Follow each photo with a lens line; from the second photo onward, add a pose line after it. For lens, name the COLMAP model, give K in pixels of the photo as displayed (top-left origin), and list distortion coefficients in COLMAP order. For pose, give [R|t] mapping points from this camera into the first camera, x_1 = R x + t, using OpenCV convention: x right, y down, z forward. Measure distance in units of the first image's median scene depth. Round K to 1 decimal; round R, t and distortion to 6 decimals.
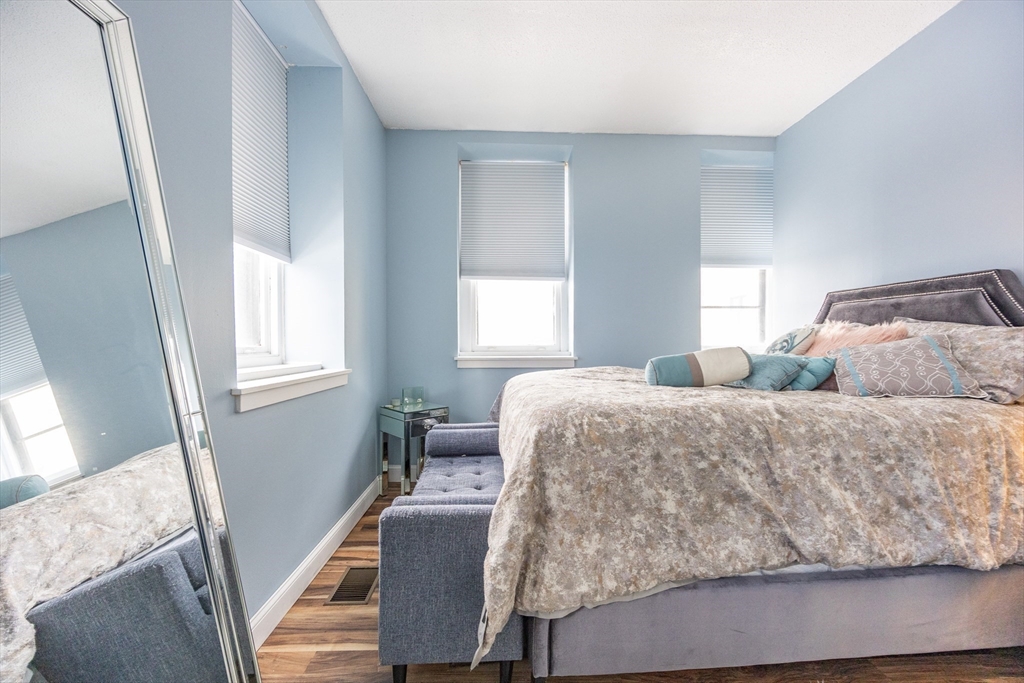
lens RADIAL K [[388.4, 0, 515.7], [0, 388.4, 344.5], [0, 0, 1]] dist [0.000946, -0.000218]
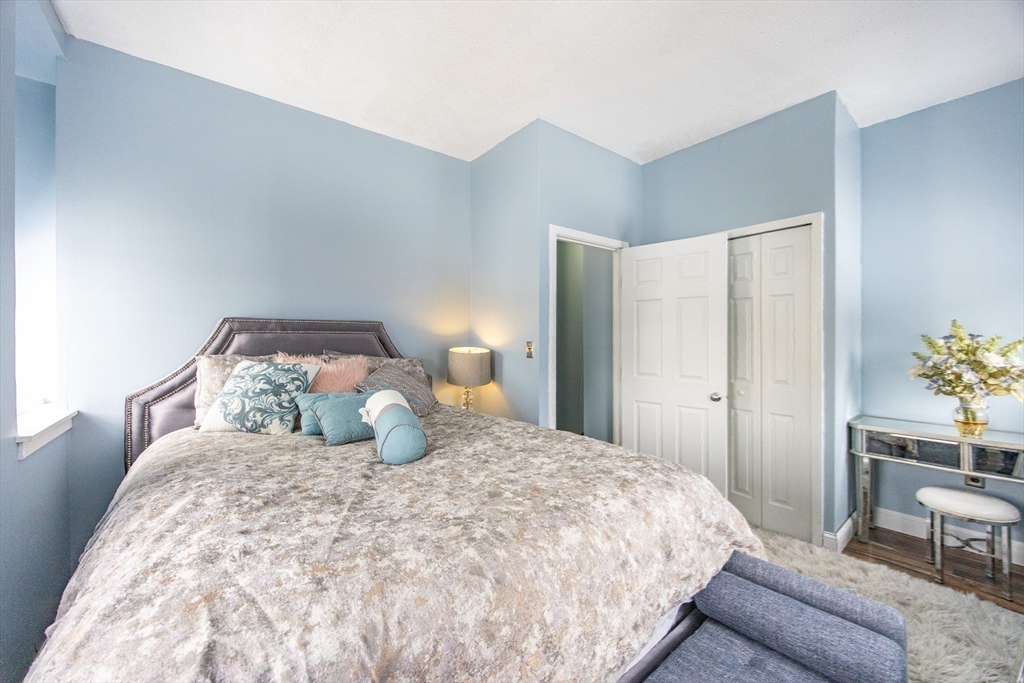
lens RADIAL K [[394.3, 0, 517.1], [0, 394.3, 338.8], [0, 0, 1]] dist [-0.002838, -0.000435]
pose [[-0.597384, 0.002930, 0.801950, -0.503864], [0.013062, 0.999896, 0.006076, -0.172646], [-0.801849, 0.014105, -0.597361, 2.032706]]
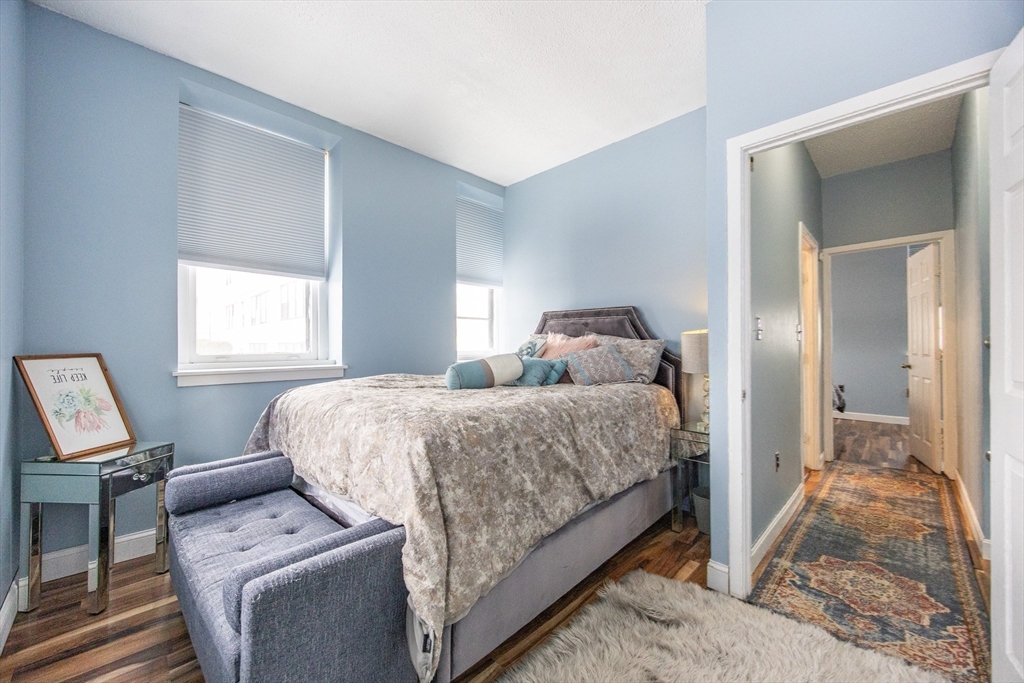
lens RADIAL K [[393.2, 0, 512.0], [0, 393.2, 341.5], [0, 0, 1]] dist [0.001009, 0.000011]
pose [[0.736984, 0.004374, 0.675896, -0.452430], [0.007875, 0.999856, -0.015057, -0.019837], [-0.675864, 0.016420, 0.736843, 0.104021]]
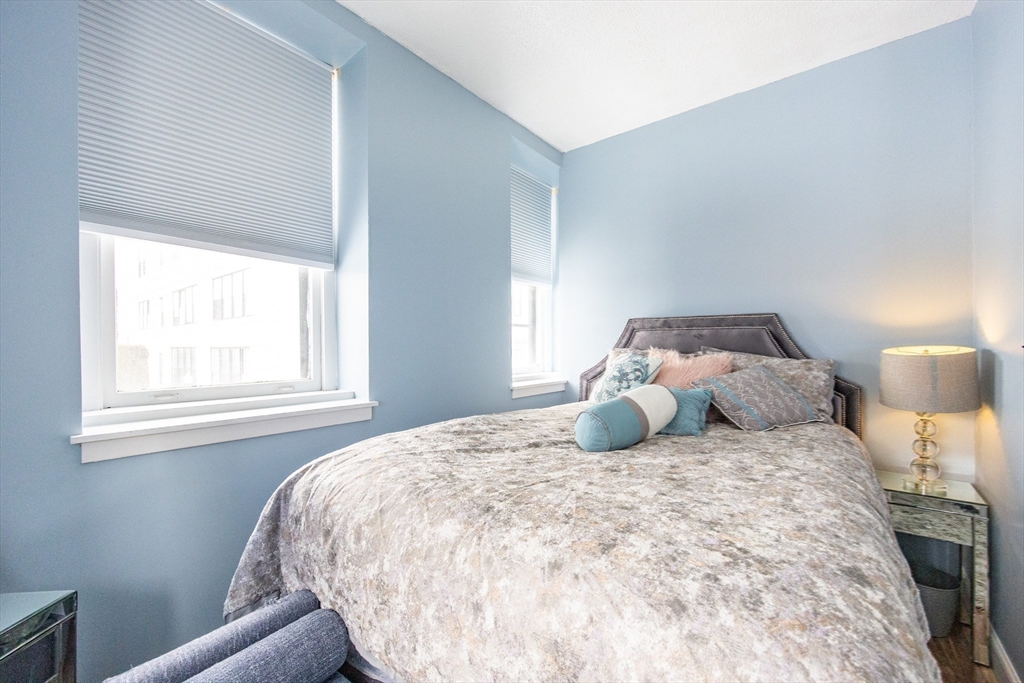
lens RADIAL K [[413.0, 0, 533.2], [0, 413.0, 348.9], [0, 0, 1]] dist [-0.002227, -0.000078]
pose [[0.637724, -0.005195, 0.770247, -0.430357], [0.009517, 0.999954, -0.001135, -0.110621], [-0.770206, 0.008054, 0.637744, 1.004561]]
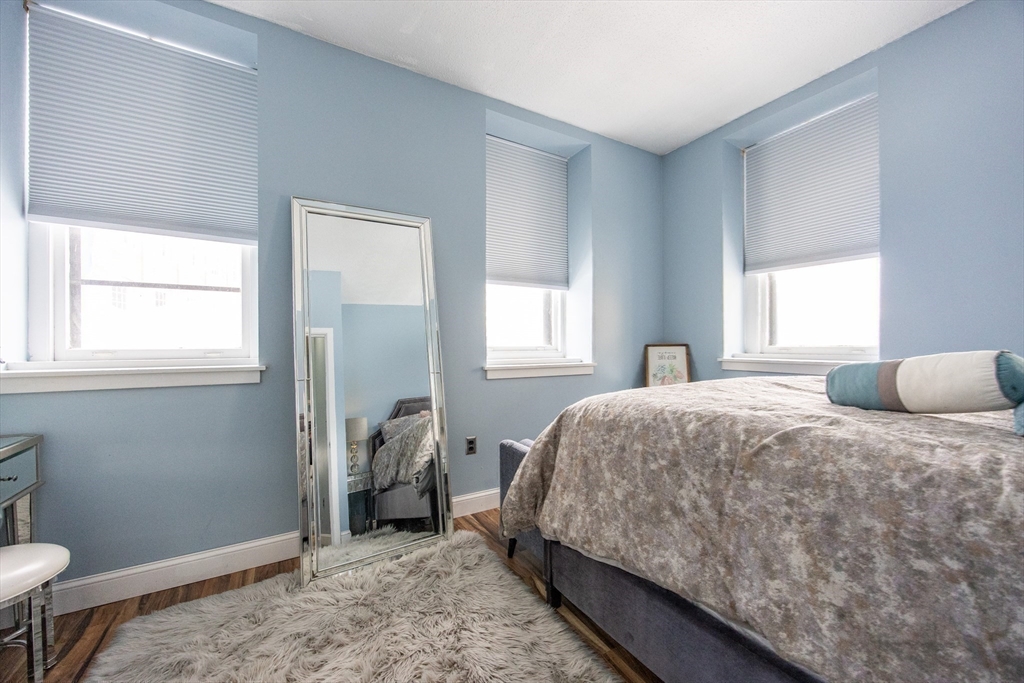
lens RADIAL K [[388.4, 0, 515.7], [0, 388.4, 344.5], [0, 0, 1]] dist [0.000946, -0.000218]
pose [[0.473003, 0.001896, -0.881059, 1.140808], [-0.003764, 0.999993, 0.000131, -0.000916], [0.881053, 0.003255, 0.473007, 0.207879]]
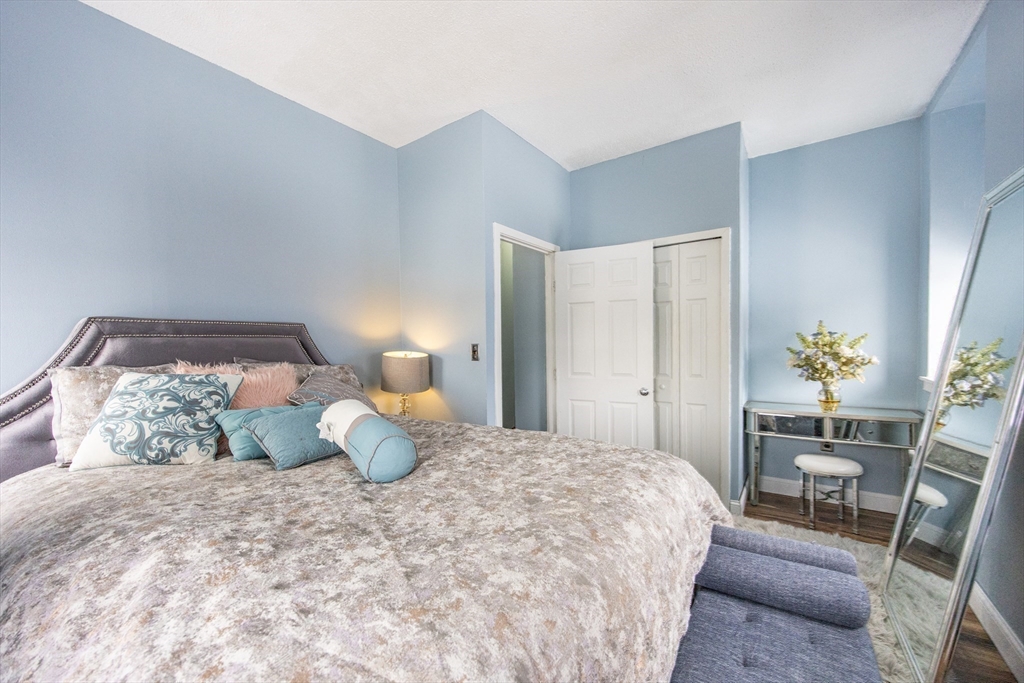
lens RADIAL K [[393.7, 0, 518.4], [0, 393.7, 354.6], [0, 0, 1]] dist [-0.002613, -0.000096]
pose [[-0.795163, -0.001107, 0.606394, -0.258138], [0.026995, 0.998942, 0.037222, -0.157262], [-0.605794, 0.045967, -0.794293, 2.202540]]
